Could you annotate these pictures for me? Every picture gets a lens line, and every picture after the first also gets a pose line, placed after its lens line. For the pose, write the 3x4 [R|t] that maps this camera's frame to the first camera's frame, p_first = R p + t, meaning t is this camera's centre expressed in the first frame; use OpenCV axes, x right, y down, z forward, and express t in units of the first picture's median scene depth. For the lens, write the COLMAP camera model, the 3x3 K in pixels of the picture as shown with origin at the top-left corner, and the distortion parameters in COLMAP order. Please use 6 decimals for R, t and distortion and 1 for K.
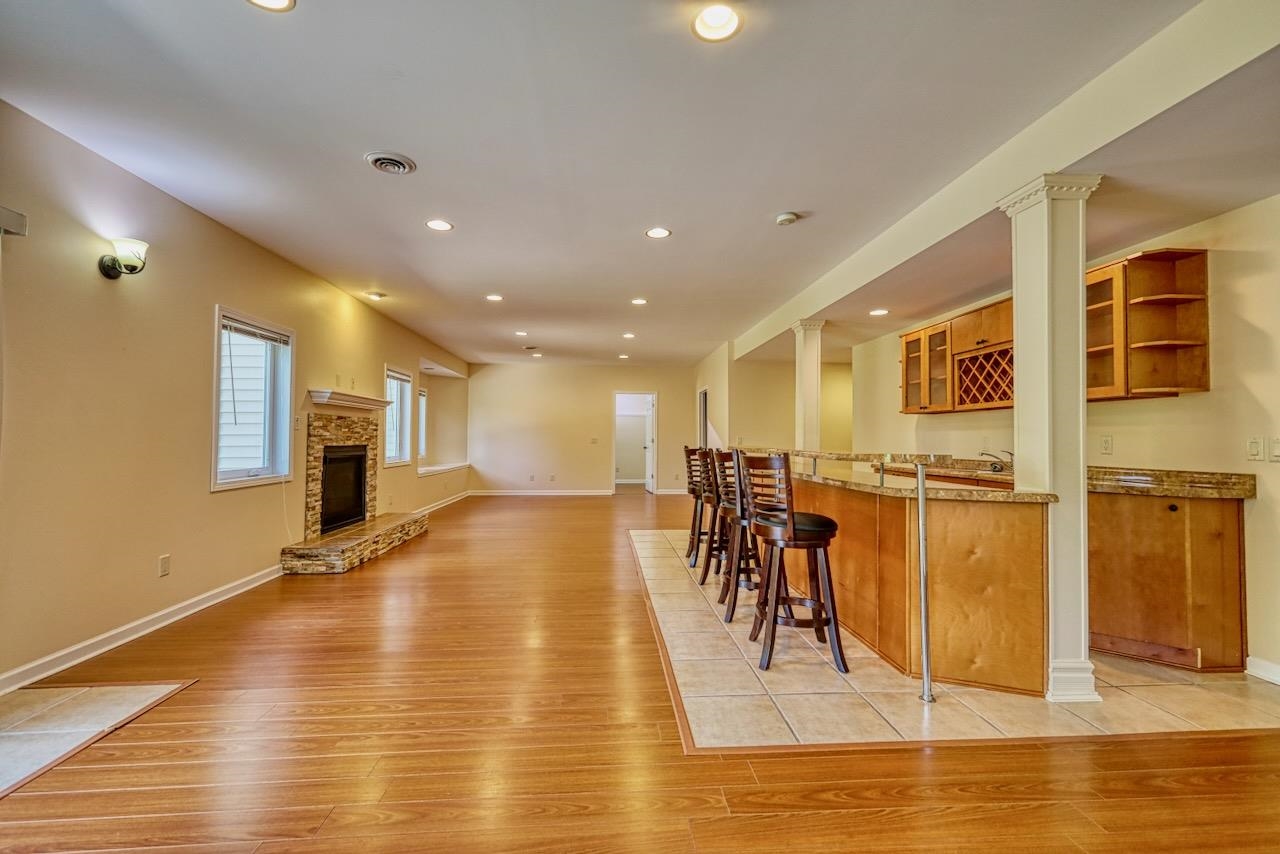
lens RADIAL K [[556.4, 0, 640.0], [0, 556.4, 427.0], [0, 0, 1]] dist [0.004779, -0.000271]
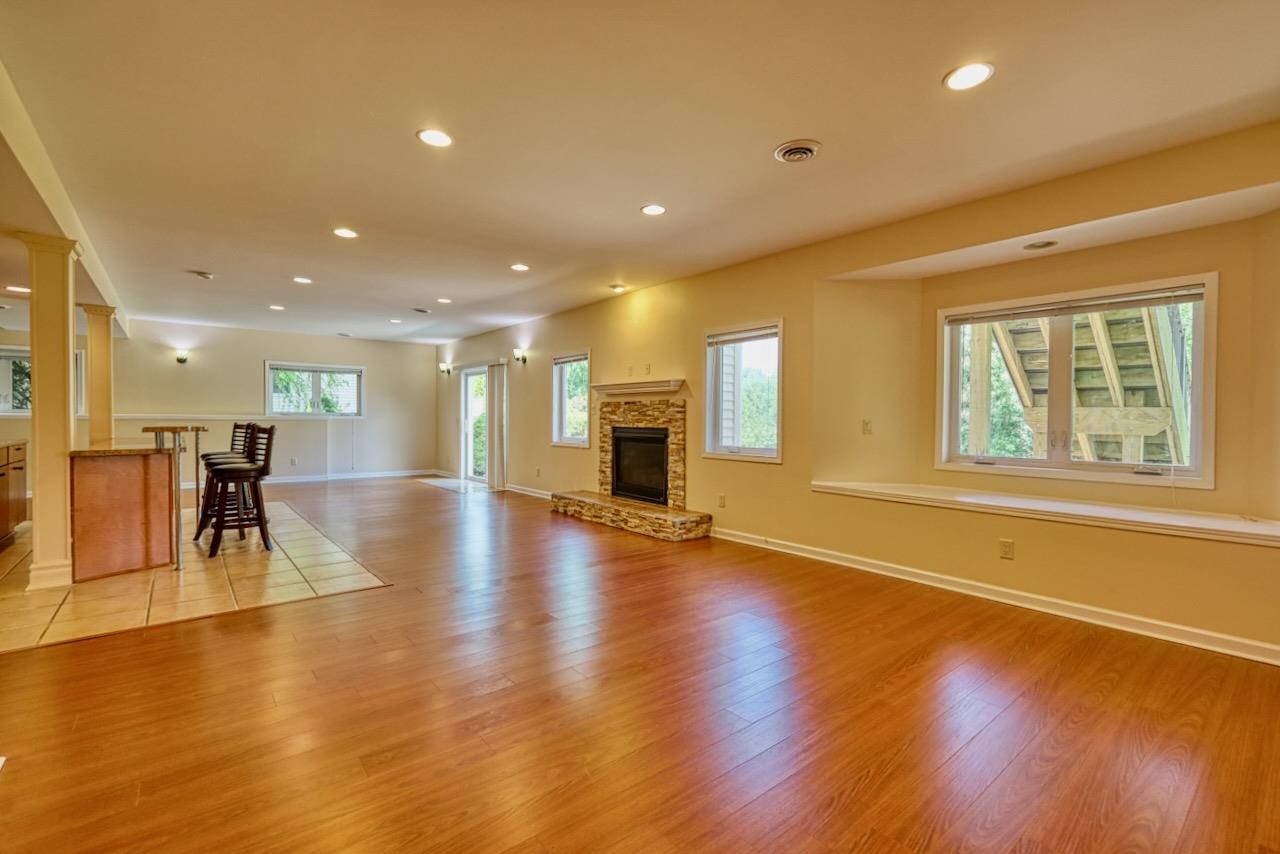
lens RADIAL K [[556.4, 0, 640.0], [0, 556.4, 427.0], [0, 0, 1]] dist [0.004779, -0.000271]
pose [[-0.814595, -0.004210, -0.580015, 0.172264], [-0.000488, 0.999978, -0.006573, 0.060583], [0.580030, -0.005071, -0.814579, 2.897100]]
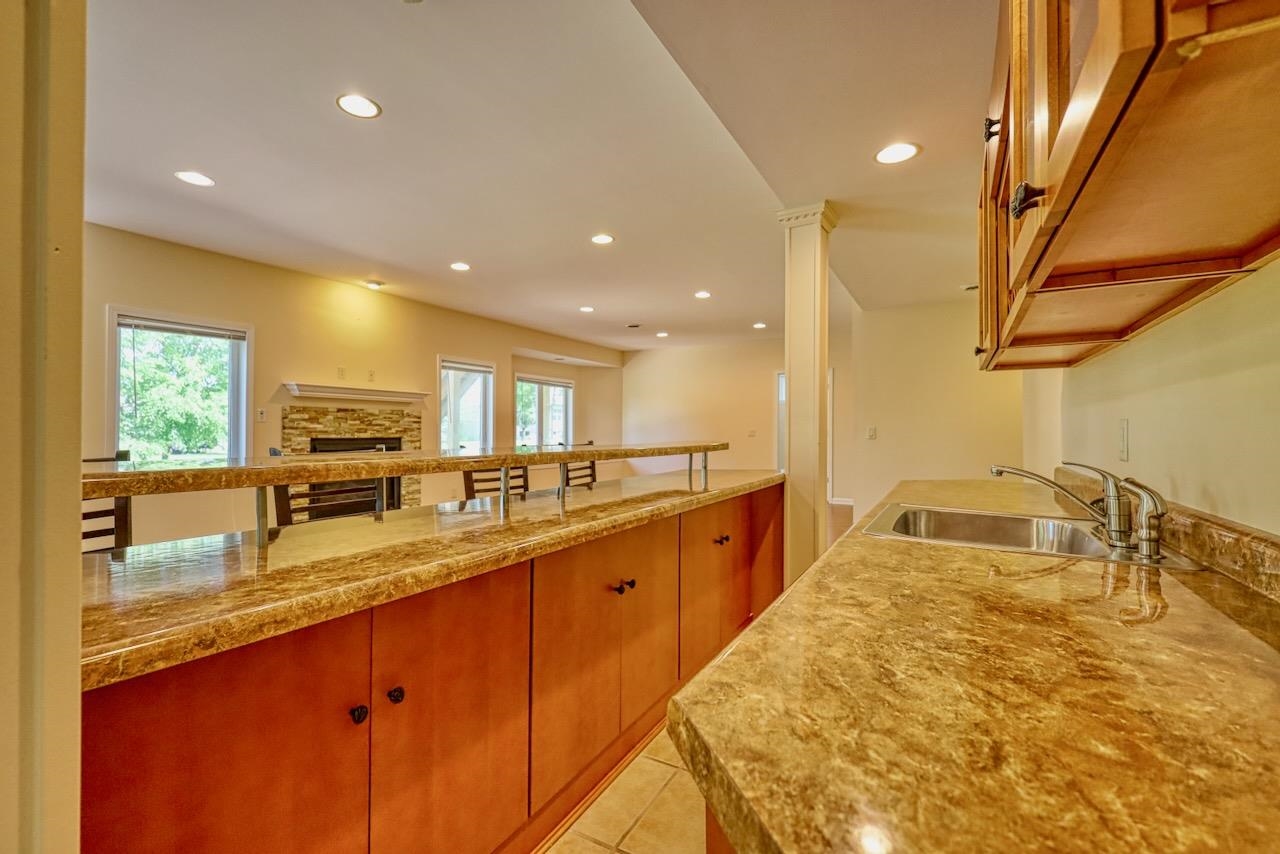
lens RADIAL K [[556.4, 0, 640.0], [0, 556.4, 427.0], [0, 0, 1]] dist [0.004779, -0.000271]
pose [[0.834183, -0.007155, -0.551441, 0.684280], [0.013475, 0.999882, 0.007411, 0.019954], [0.551323, -0.013613, 0.834181, 0.672609]]
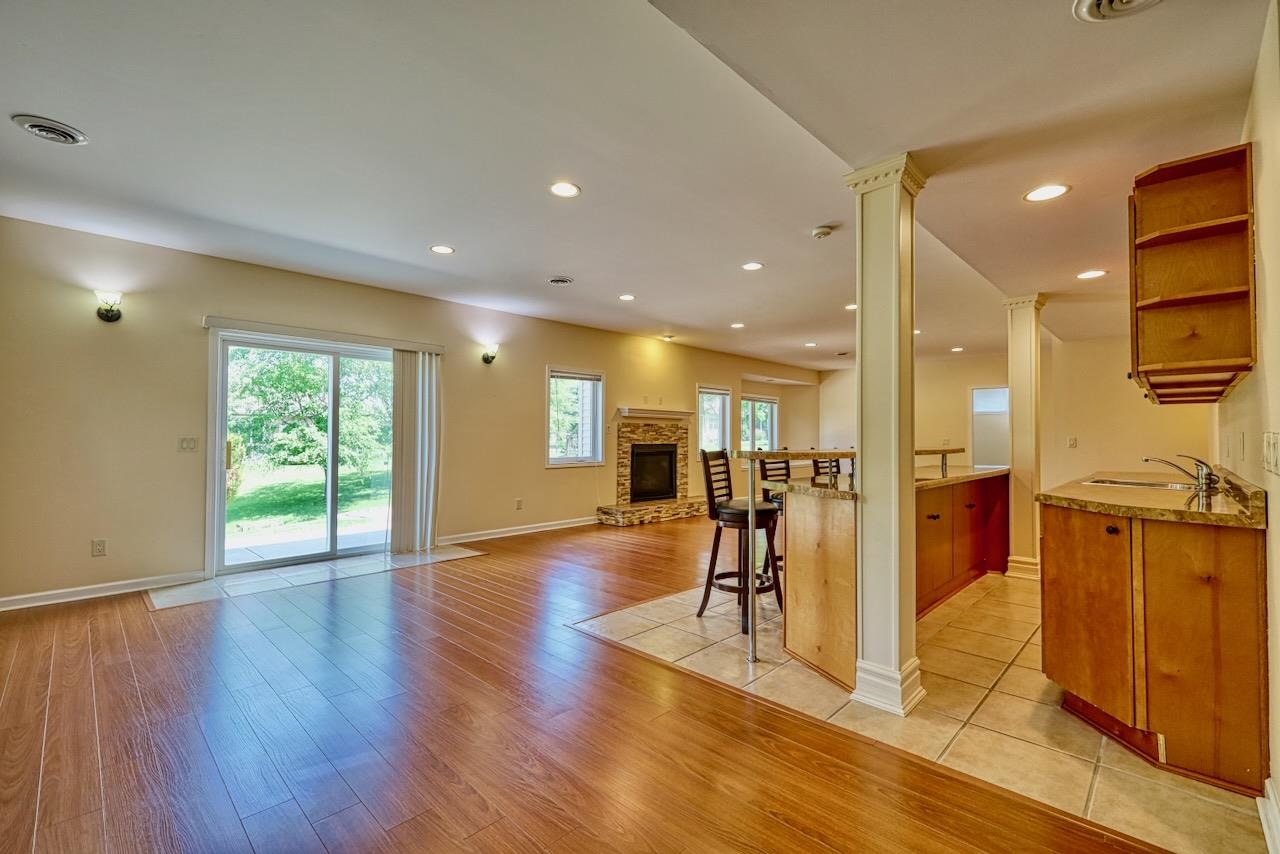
lens RADIAL K [[550.5, 0, 640.0], [0, 550.5, 427.0], [0, 0, 1]] dist [0.001921, -0.000075]
pose [[0.662750, -0.018166, -0.748620, 0.789686], [0.016031, 0.999821, -0.010069, 0.003934], [0.748669, -0.005328, 0.662923, 0.036045]]
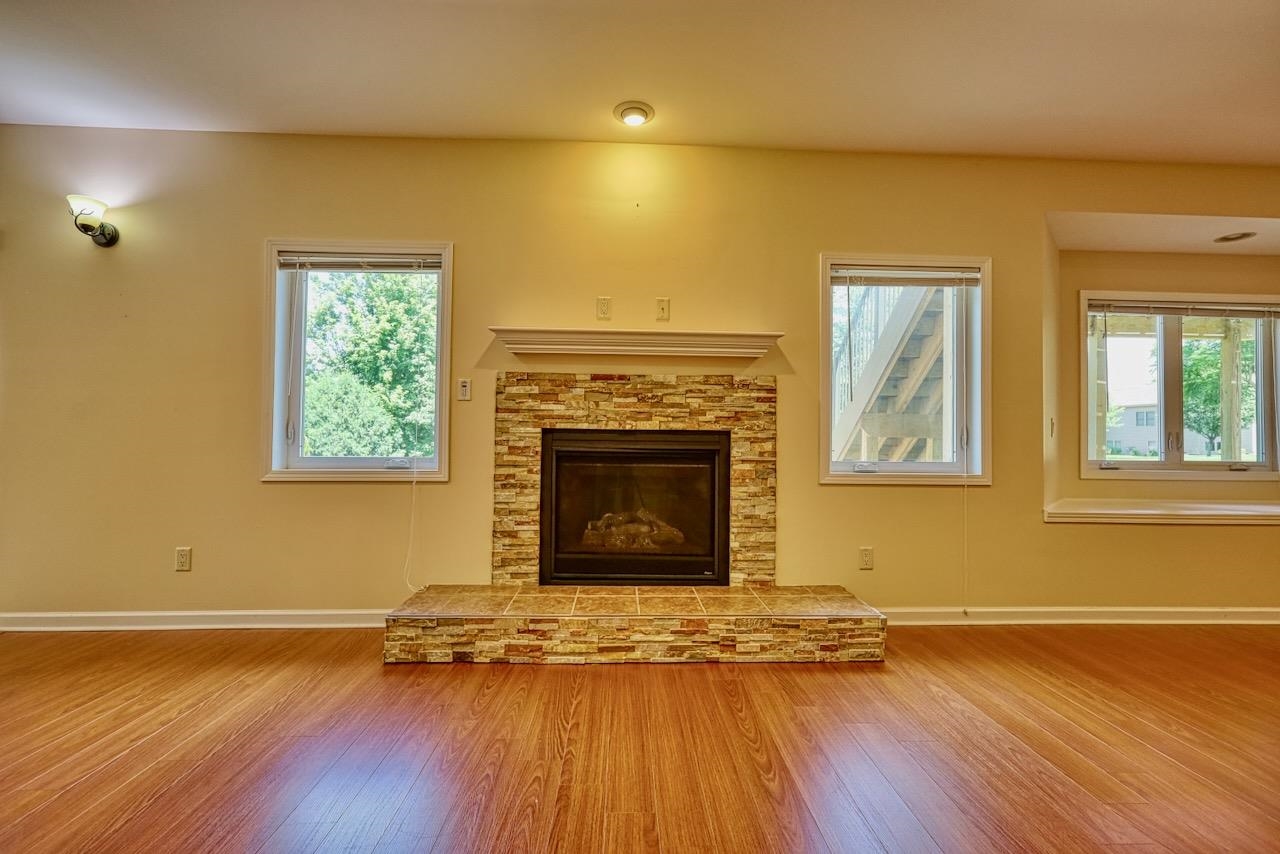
lens RADIAL K [[556.4, 0, 640.0], [0, 556.4, 427.0], [0, 0, 1]] dist [0.004779, -0.000271]
pose [[-0.028689, -0.025665, -0.999259, -0.006160], [0.011193, 0.999599, -0.025995, 0.067058], [0.999526, -0.011931, -0.028391, 1.549934]]
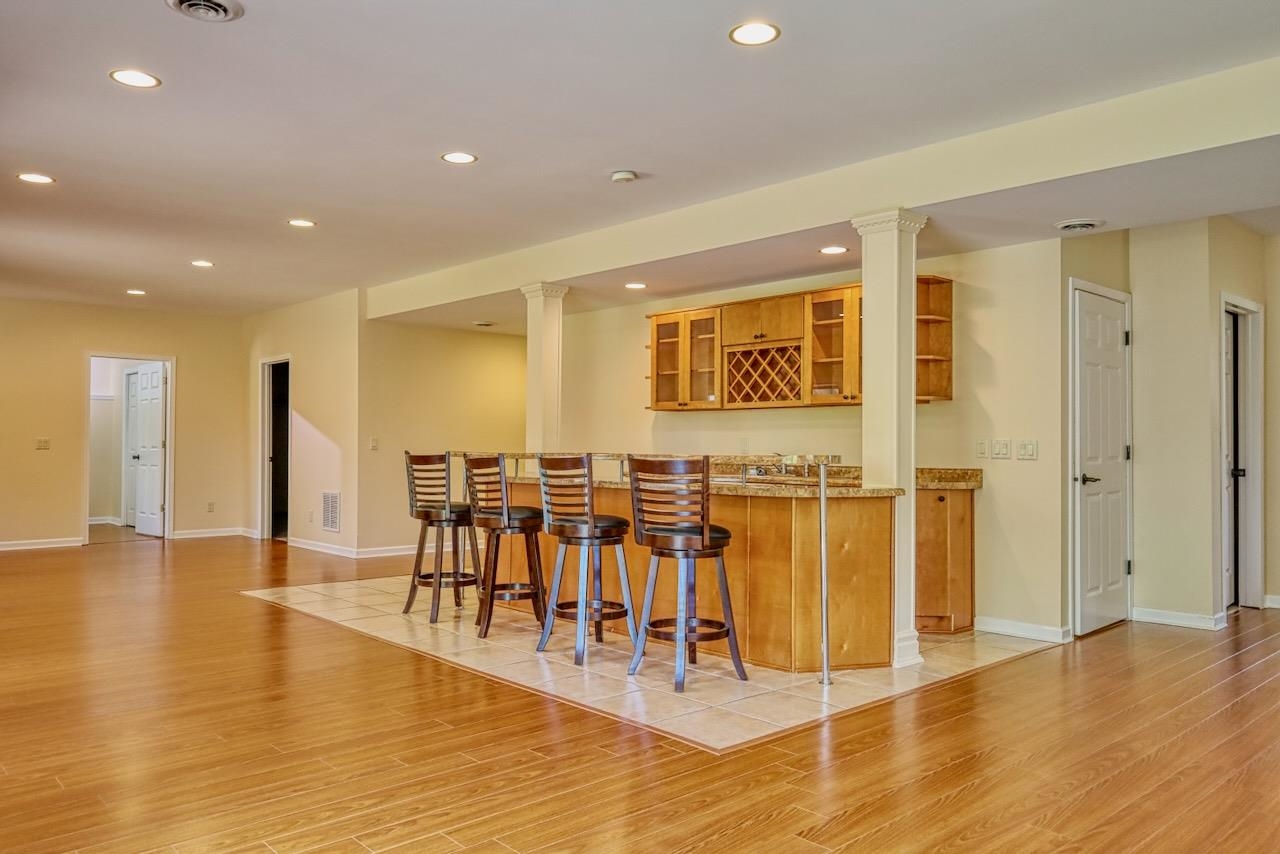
lens RADIAL K [[944.4, 0, 640.0], [0, 944.4, 427.0], [0, 0, 1]] dist [0.004752, 0.003759]
pose [[0.784850, 0.009568, 0.619612, -0.571800], [-0.013309, 0.999910, 0.001417, -0.001172], [-0.619543, -0.009358, 0.784907, -0.125937]]
